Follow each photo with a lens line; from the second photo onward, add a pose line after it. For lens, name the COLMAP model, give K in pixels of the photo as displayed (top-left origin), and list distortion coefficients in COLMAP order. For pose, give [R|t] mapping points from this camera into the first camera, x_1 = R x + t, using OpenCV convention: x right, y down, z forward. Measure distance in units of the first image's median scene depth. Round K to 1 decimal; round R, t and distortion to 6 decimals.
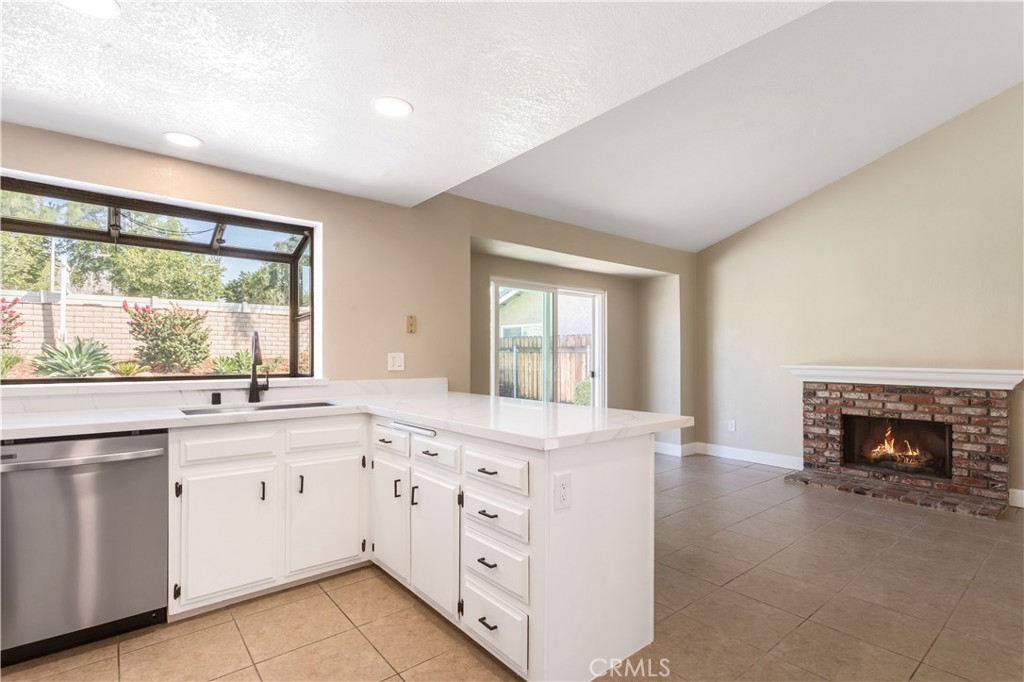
lens RADIAL K [[492.1, 0, 511.0], [0, 492.1, 355.4], [0, 0, 1]] dist [0.002411, 0.001018]
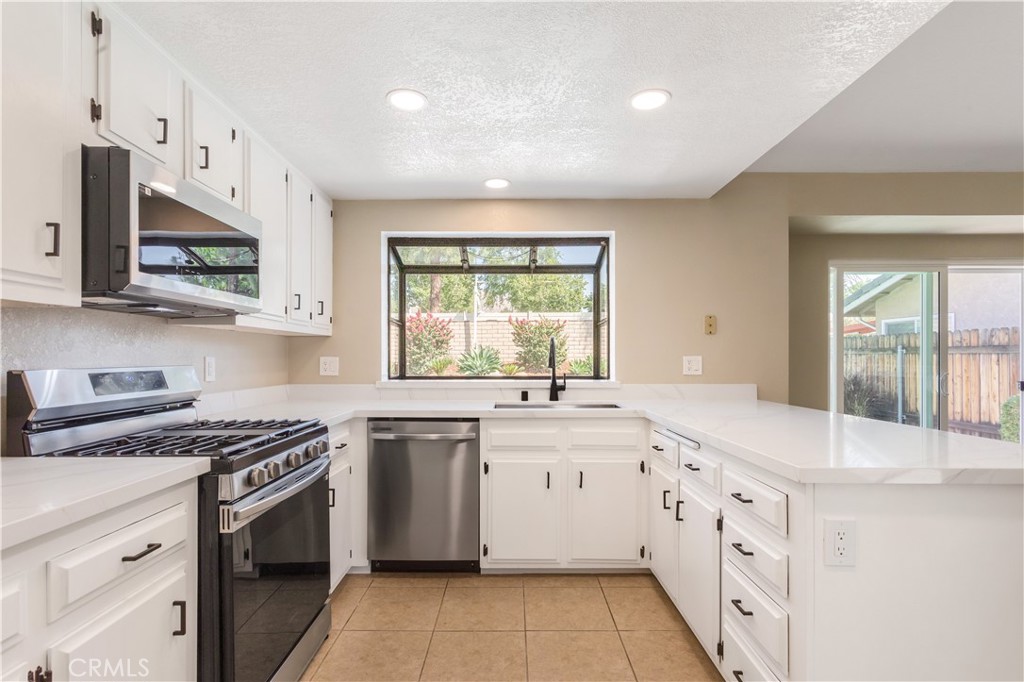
lens RADIAL K [[492.3, 0, 506.1], [0, 492.3, 357.3], [0, 0, 1]] dist [0.002427, 0.000685]
pose [[0.768036, -0.003658, -0.640397, 0.080284], [0.002504, 0.999993, -0.002710, -0.000963], [0.640402, 0.000478, 0.768040, 0.043832]]
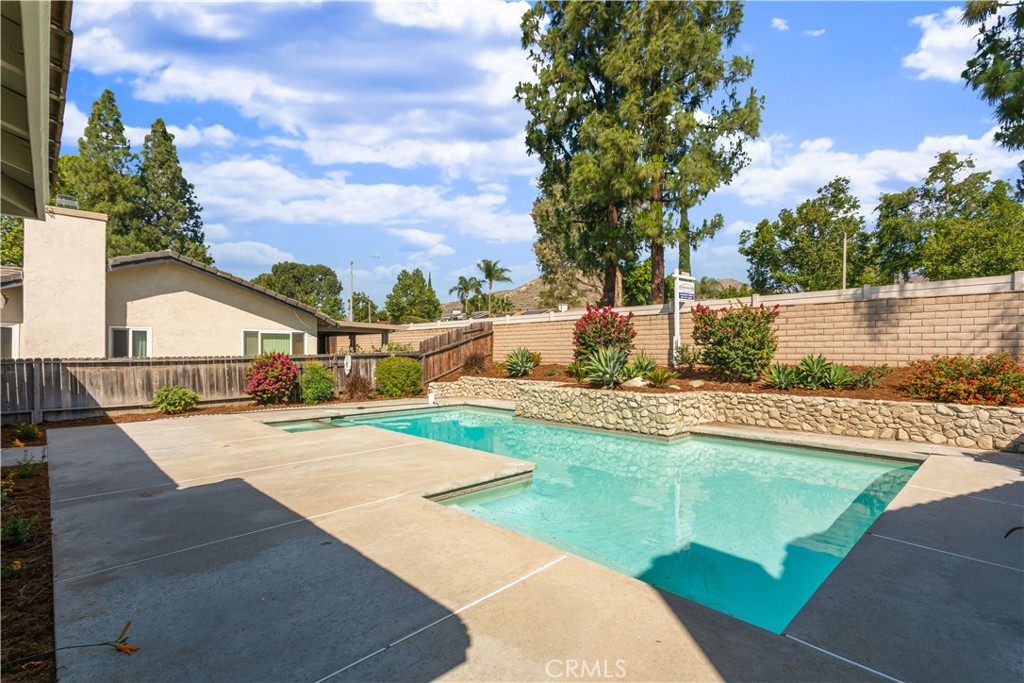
lens RADIAL K [[481.0, 0, 512.0], [0, 481.0, 341.5], [0, 0, 1]] dist [0.003175, 0.000975]
pose [[0.085254, -0.024141, -0.996067, 0.363302], [0.001443, 0.999708, -0.024106, -0.050901], [0.996358, 0.000618, 0.085264, 1.764928]]
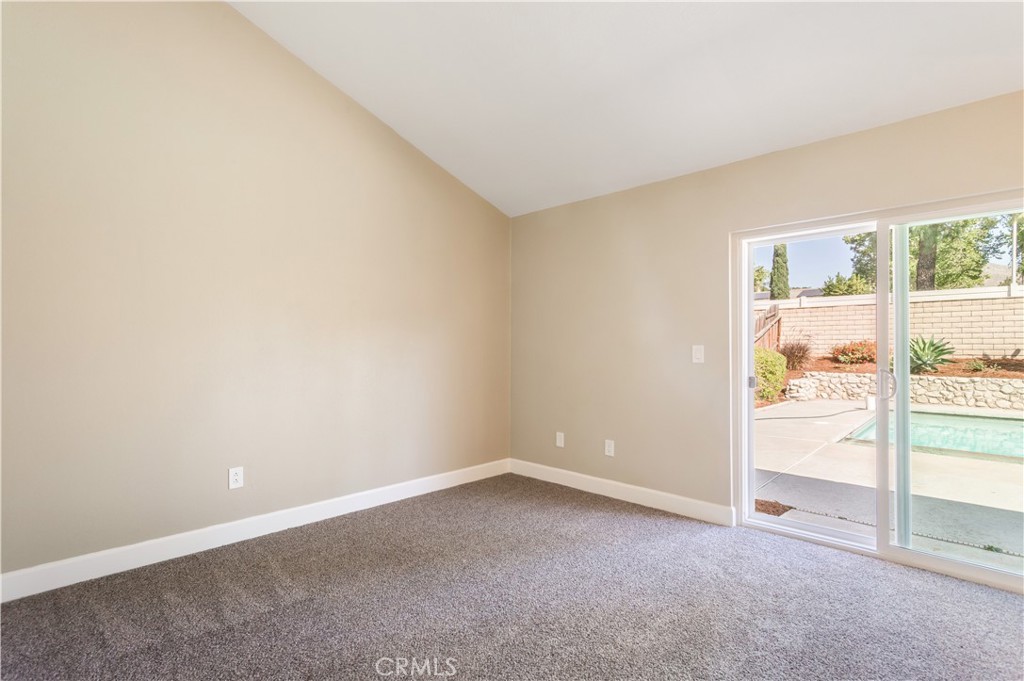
lens RADIAL K [[492.8, 0, 512.4], [0, 492.8, 360.6], [0, 0, 1]] dist [0.000761, 0.001254]
pose [[0.116817, 0.023982, -0.992864, -0.767326], [-0.004057, 0.999712, 0.023670, -0.001577], [0.993145, 0.001263, 0.116881, -0.673644]]
